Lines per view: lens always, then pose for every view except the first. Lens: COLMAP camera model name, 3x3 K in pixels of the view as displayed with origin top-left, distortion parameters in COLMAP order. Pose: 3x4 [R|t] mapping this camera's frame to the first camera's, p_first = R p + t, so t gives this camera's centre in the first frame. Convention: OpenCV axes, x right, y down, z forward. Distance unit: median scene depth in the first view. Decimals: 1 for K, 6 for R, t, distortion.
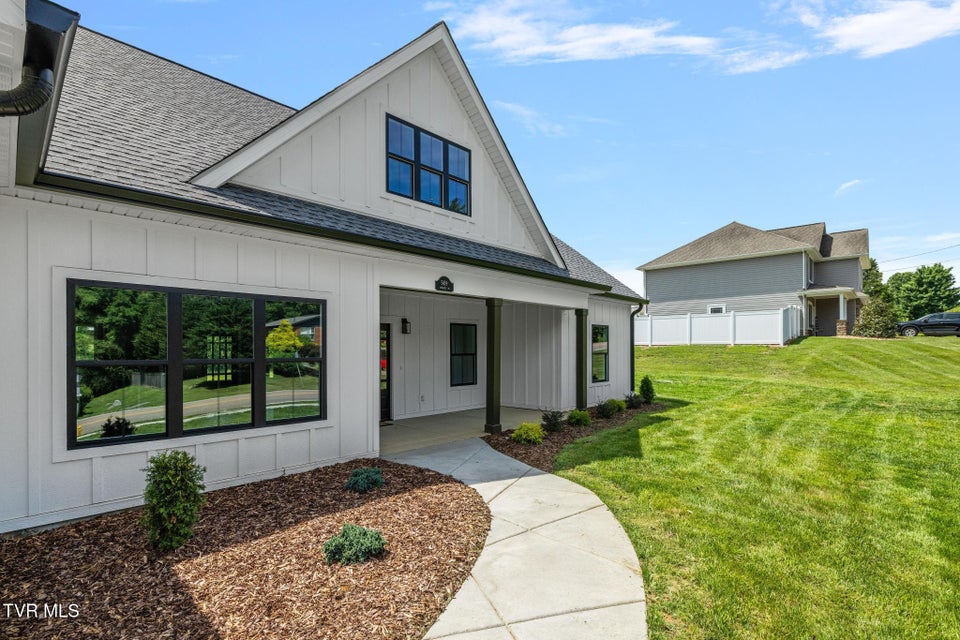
lens RADIAL K [[460.7, 0, 480.1], [0, 460.7, 349.6], [0, 0, 1]] dist [-0.004936, -0.000544]
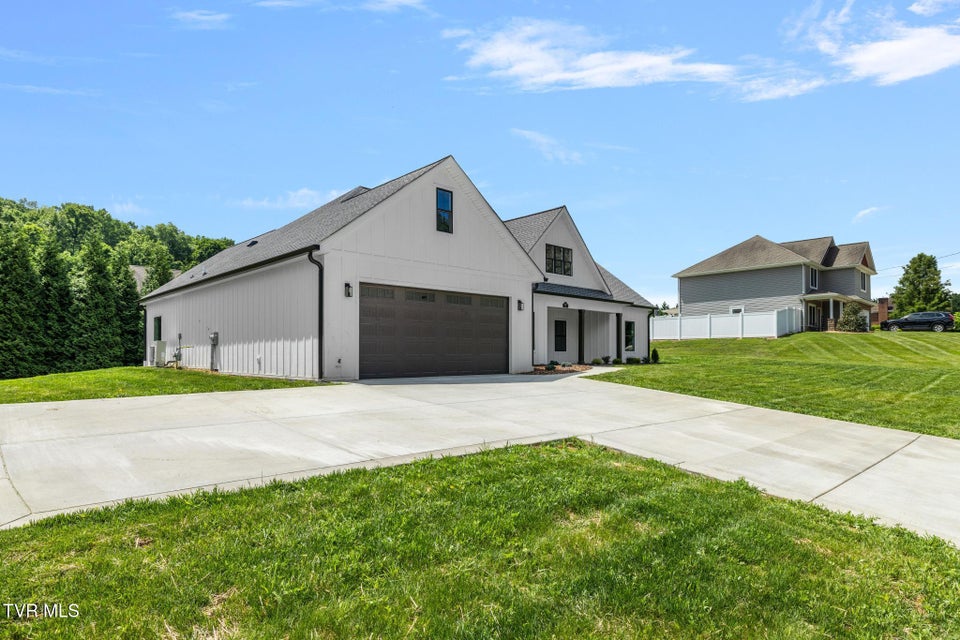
lens RADIAL K [[559.8, 0, 478.1], [0, 559.8, 351.9], [0, 0, 1]] dist [0.002153, 0.000628]
pose [[0.998744, 0.000268, -0.050106, -0.276315], [-0.000695, 0.999964, -0.008498, 0.103459], [0.050101, 0.008522, 0.998708, -1.486335]]
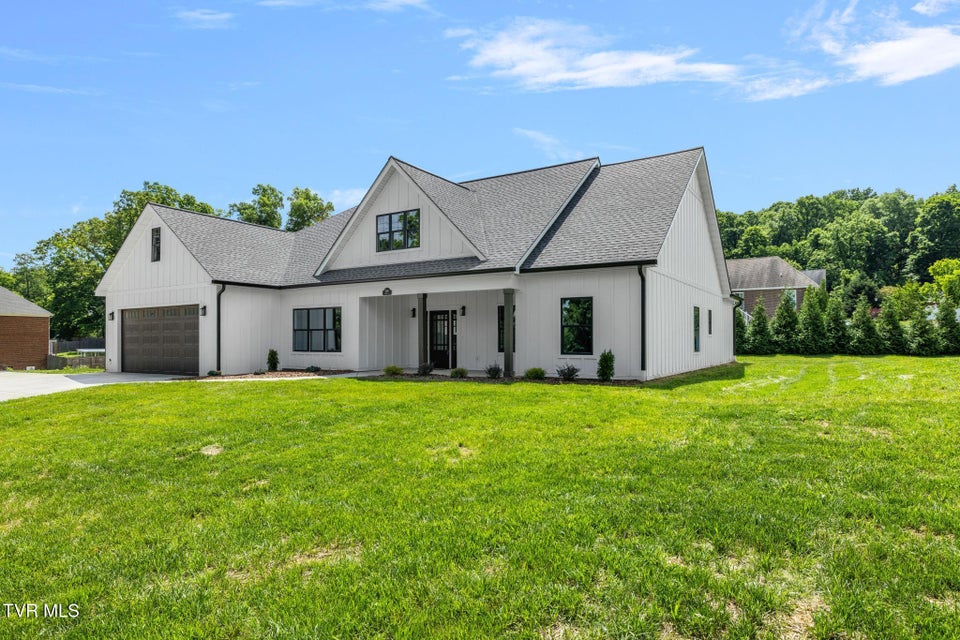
lens RADIAL K [[559.8, 0, 478.1], [0, 559.8, 351.9], [0, 0, 1]] dist [0.002153, 0.000628]
pose [[0.190127, 0.021040, -0.981534, 1.555374], [0.001697, 0.999762, 0.021760, 0.043069], [0.981758, -0.005802, 0.190046, 0.607609]]
